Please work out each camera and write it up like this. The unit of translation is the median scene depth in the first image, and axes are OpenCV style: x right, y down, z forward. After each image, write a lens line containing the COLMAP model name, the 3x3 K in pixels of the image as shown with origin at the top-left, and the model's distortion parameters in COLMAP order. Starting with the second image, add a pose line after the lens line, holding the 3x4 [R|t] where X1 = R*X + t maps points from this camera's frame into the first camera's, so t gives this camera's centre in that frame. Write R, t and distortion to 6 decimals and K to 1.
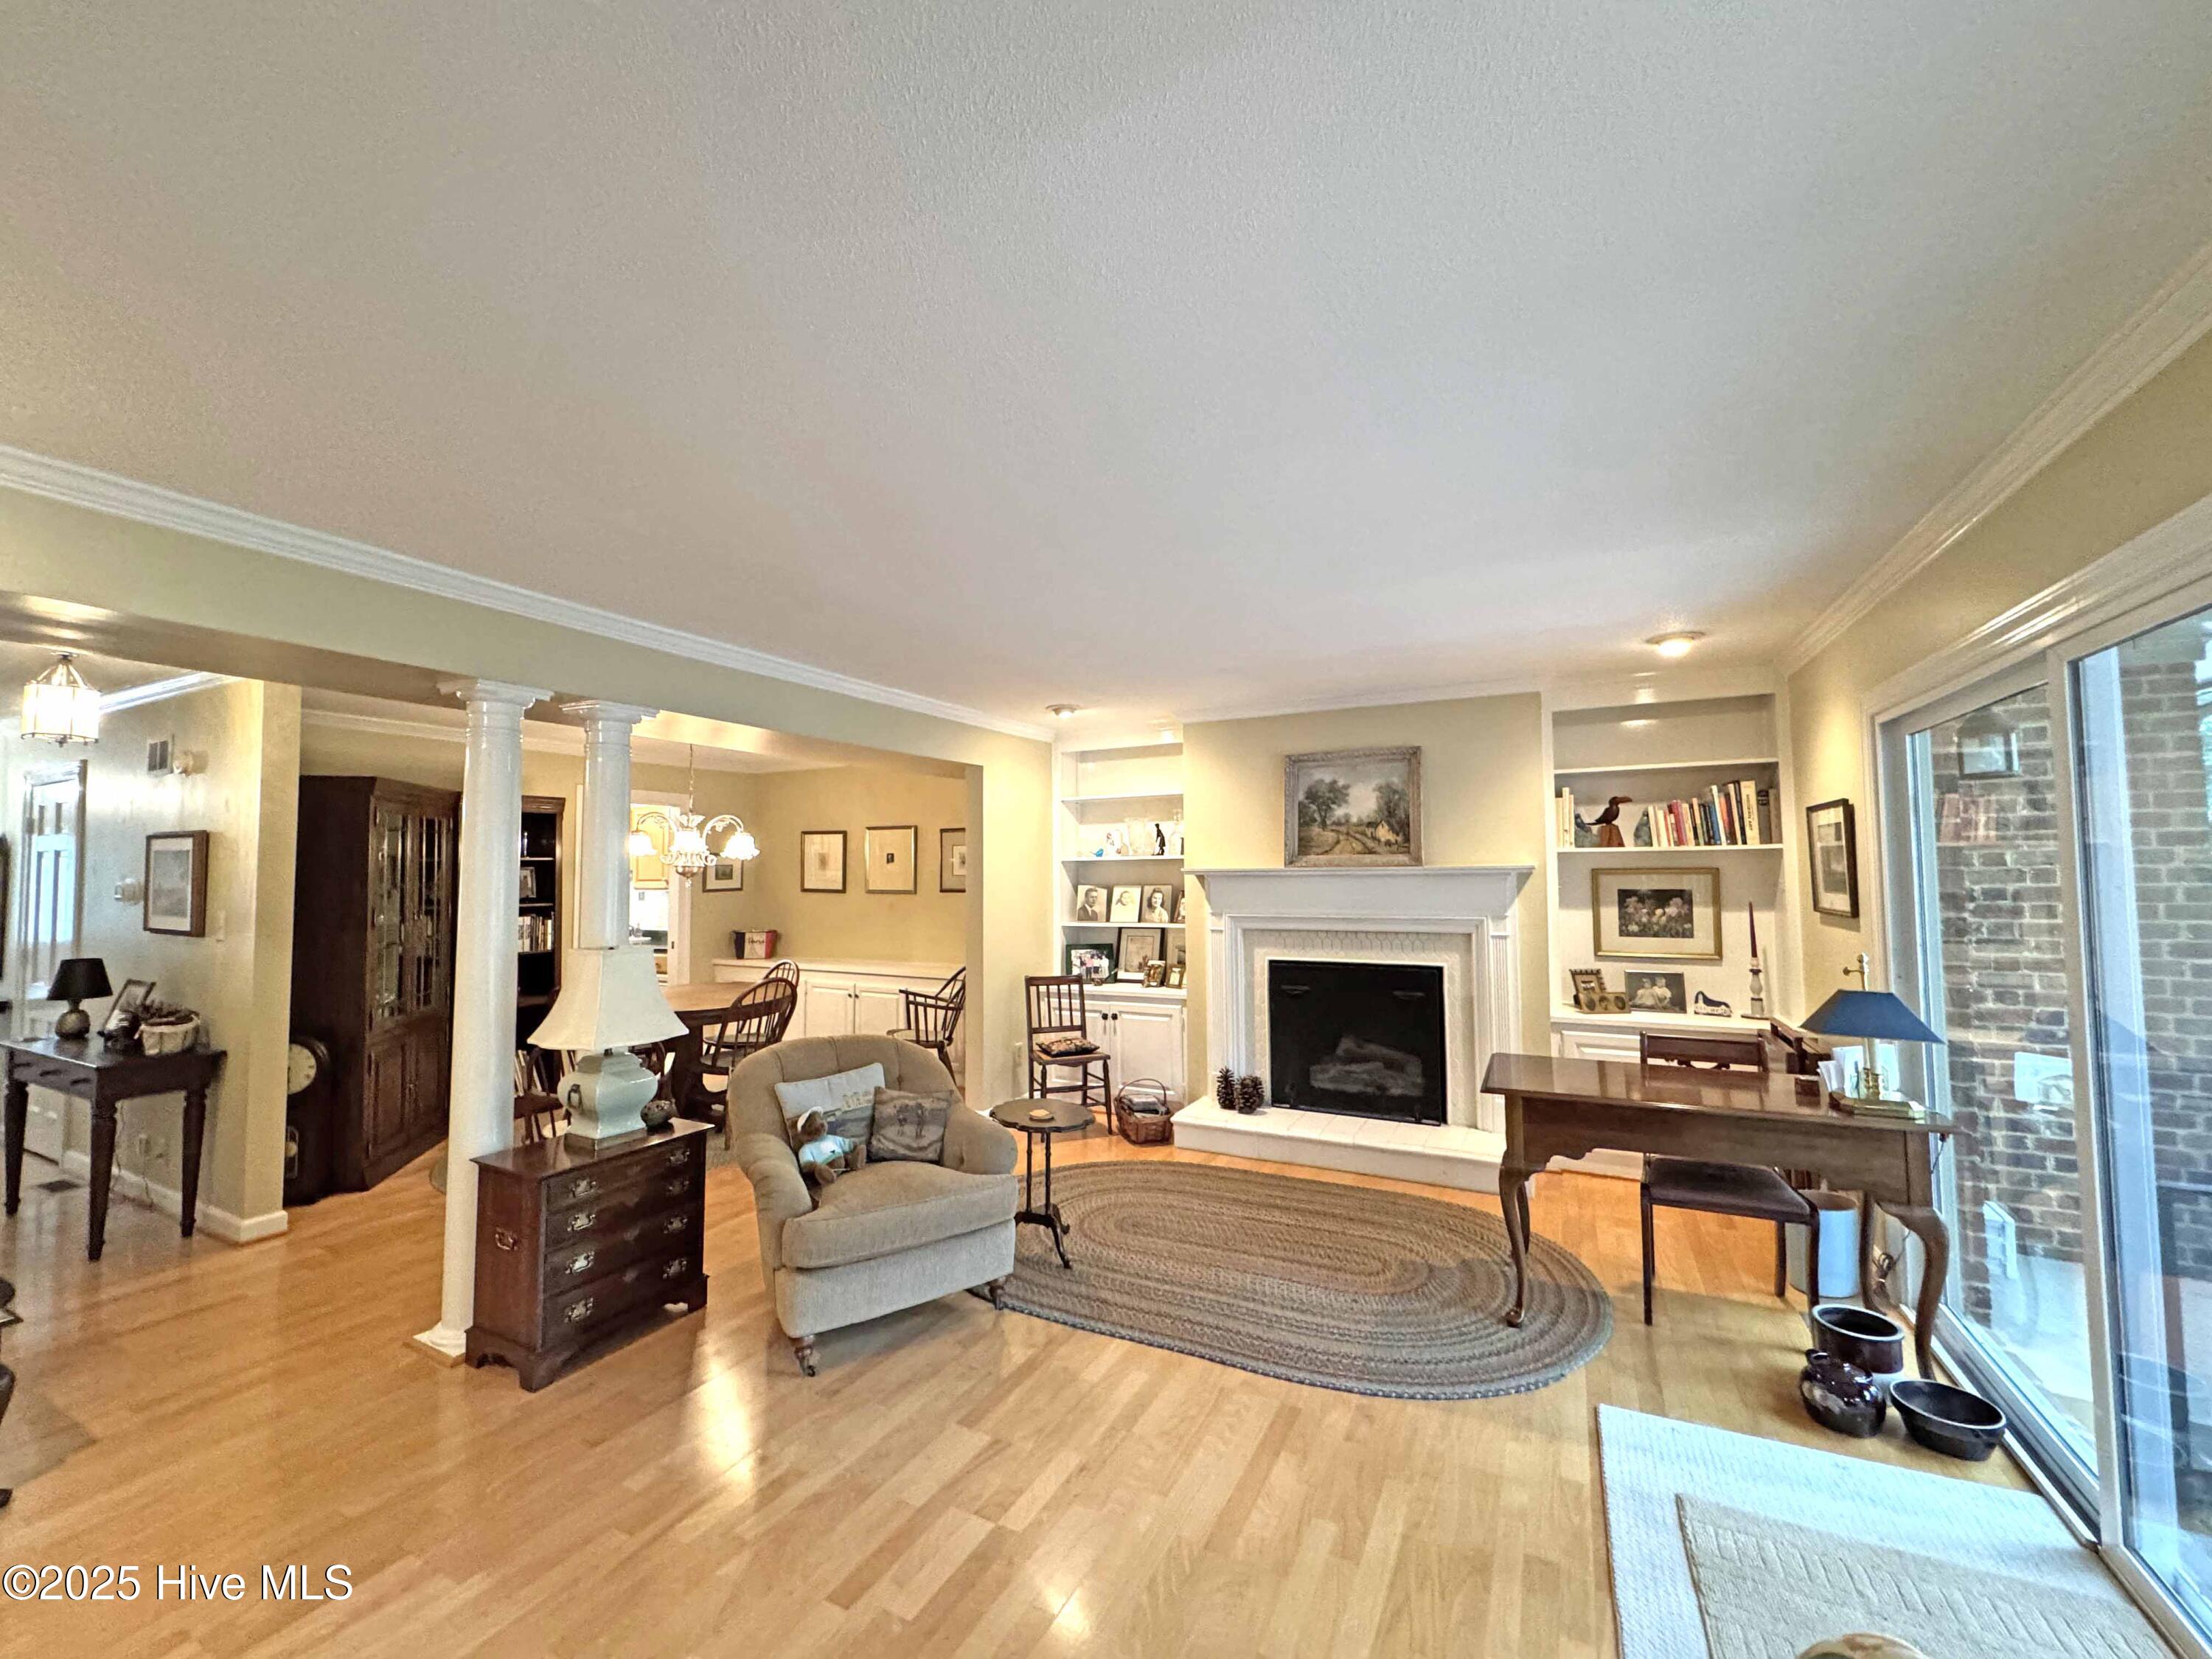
lens RADIAL K [[883.9, 0, 1104.7], [0, 883.9, 828.7], [0, 0, 1]] dist [-0.003690, 0.000687]
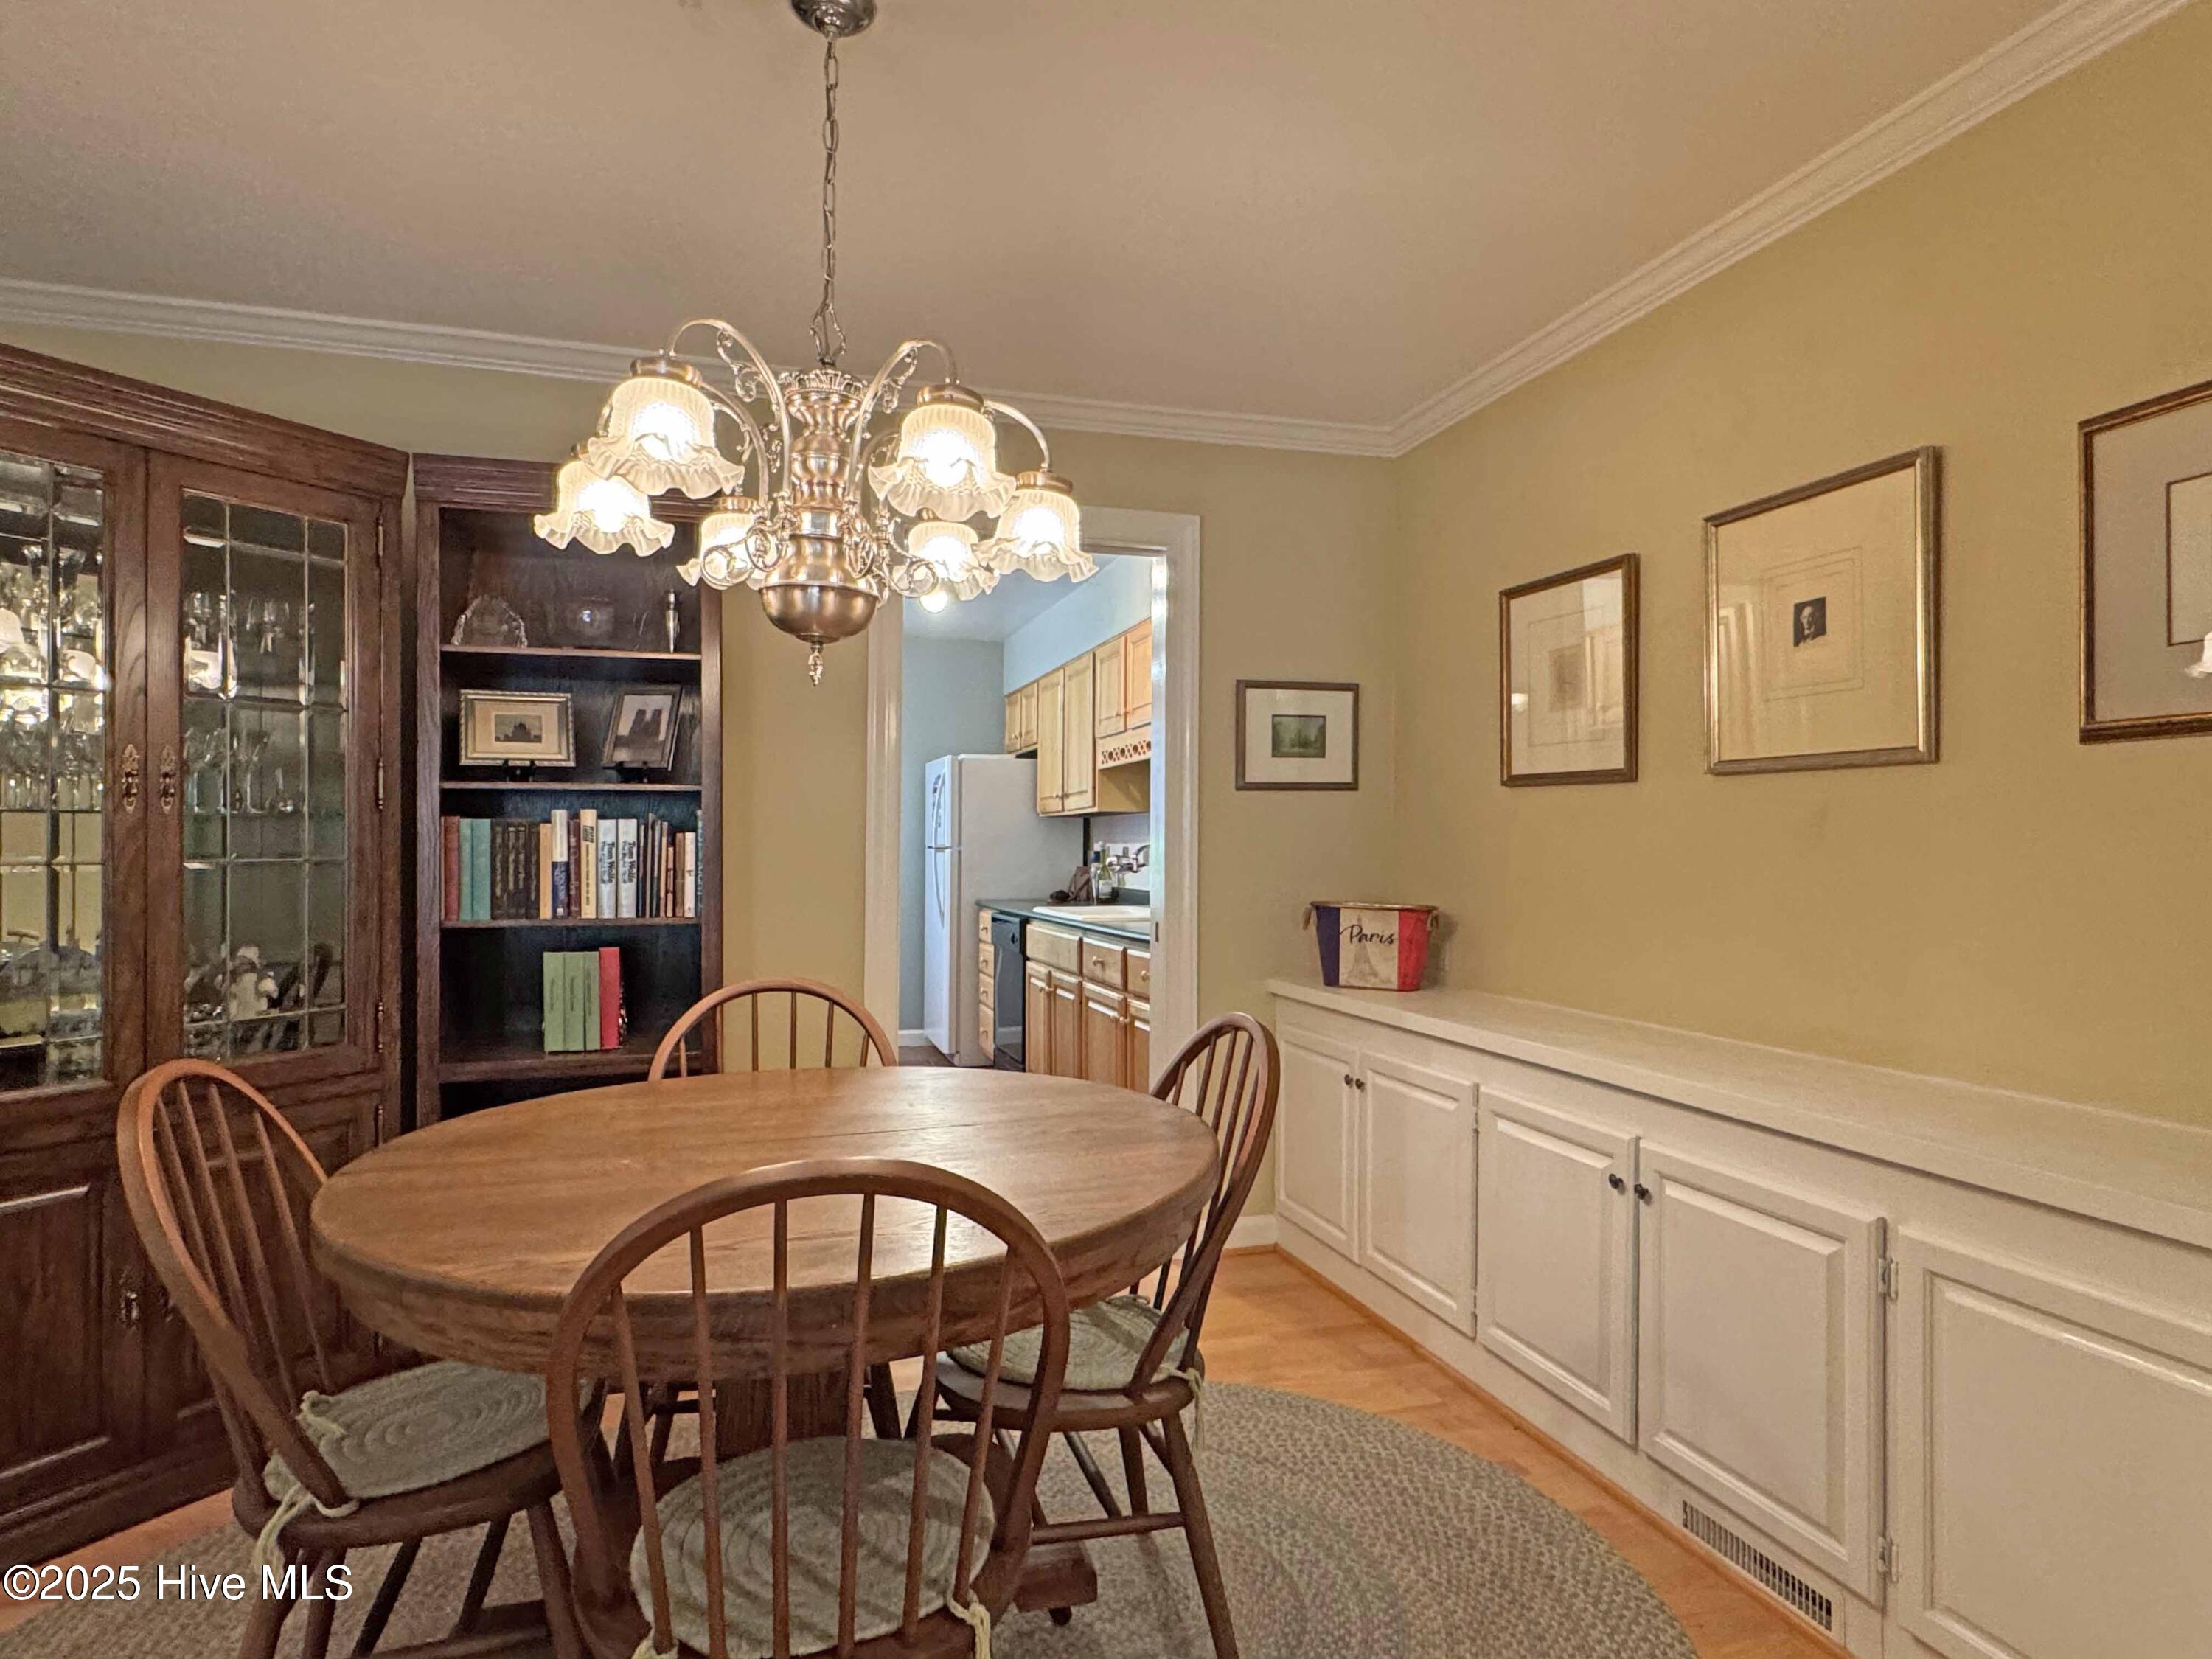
lens RADIAL K [[1257.2, 0, 1094.1], [0, 1257.2, 831.1], [0, 0, 1]] dist [-0.004946, 0.000804]
pose [[0.695072, 0.002230, -0.718936, -0.211163], [0.024716, 0.999330, 0.026994, 0.119915], [0.718515, -0.036532, 0.694552, 0.988435]]
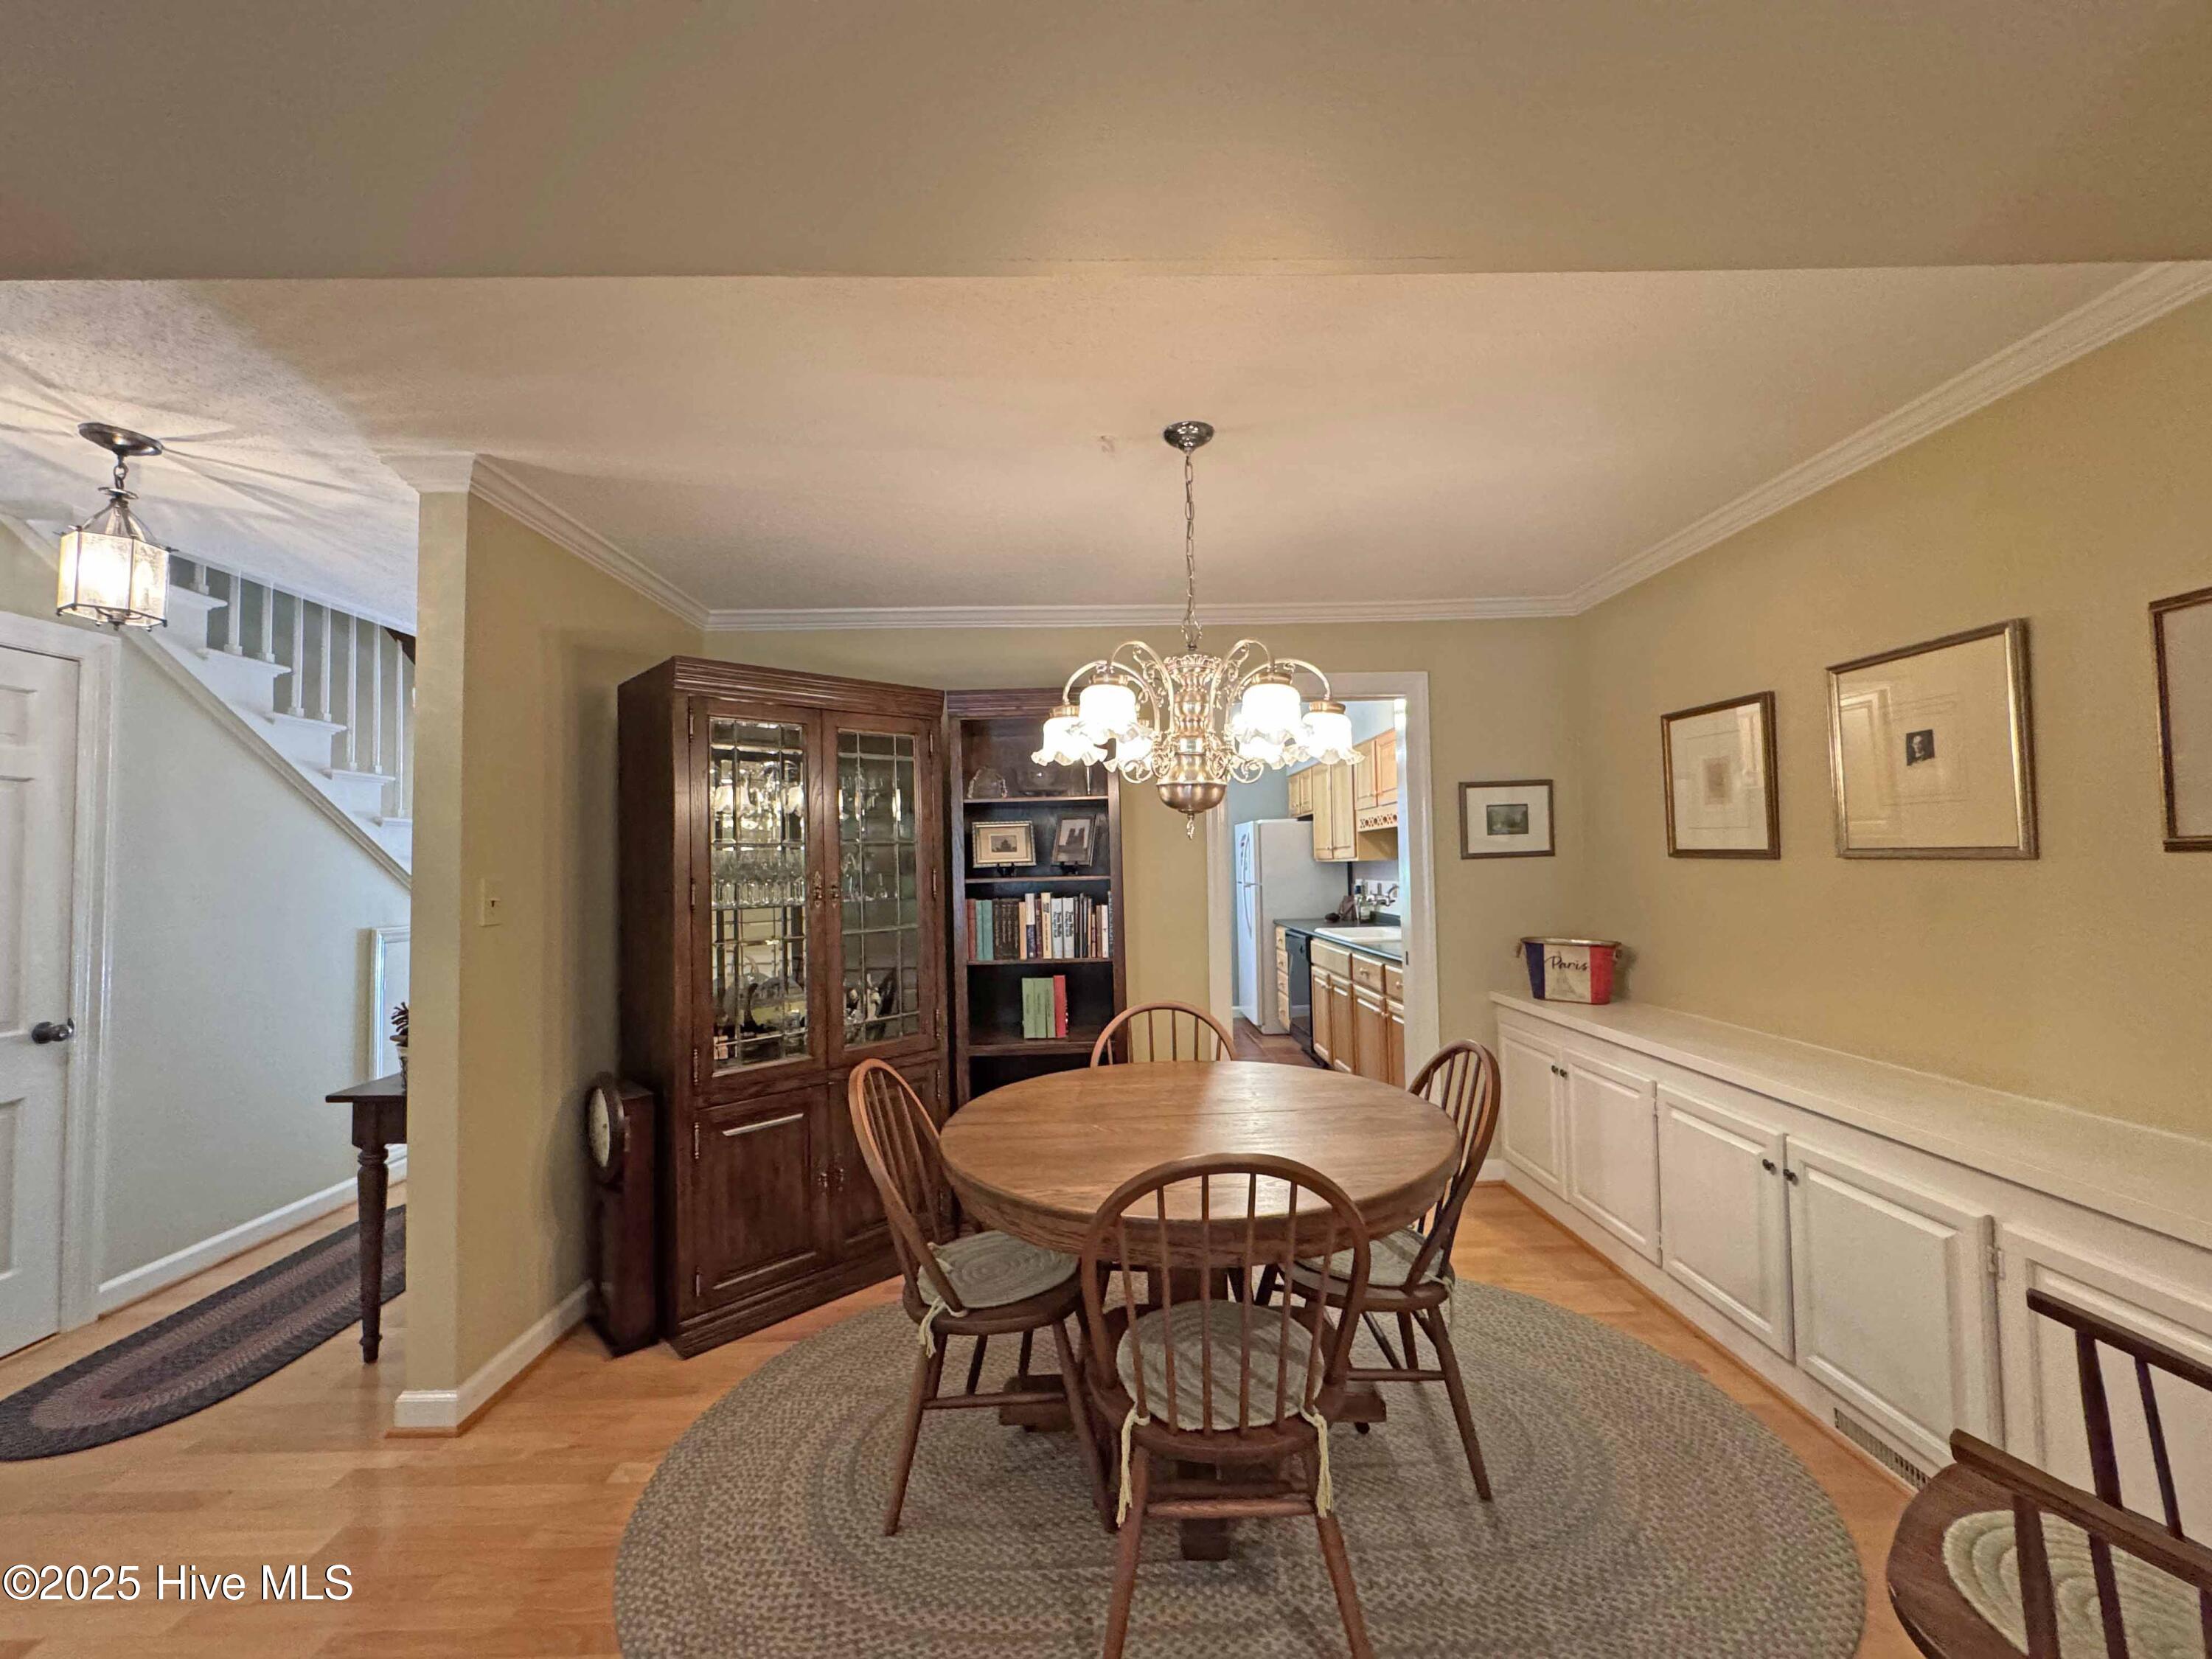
lens RADIAL K [[883.9, 0, 1105.6], [0, 883.9, 830.0], [0, 0, 1]] dist [-0.003690, 0.000687]
pose [[0.477632, -0.034522, -0.877882, -0.168041], [0.058231, 0.998274, -0.007575, 0.076531], [0.876628, -0.047502, 0.478818, 0.938121]]
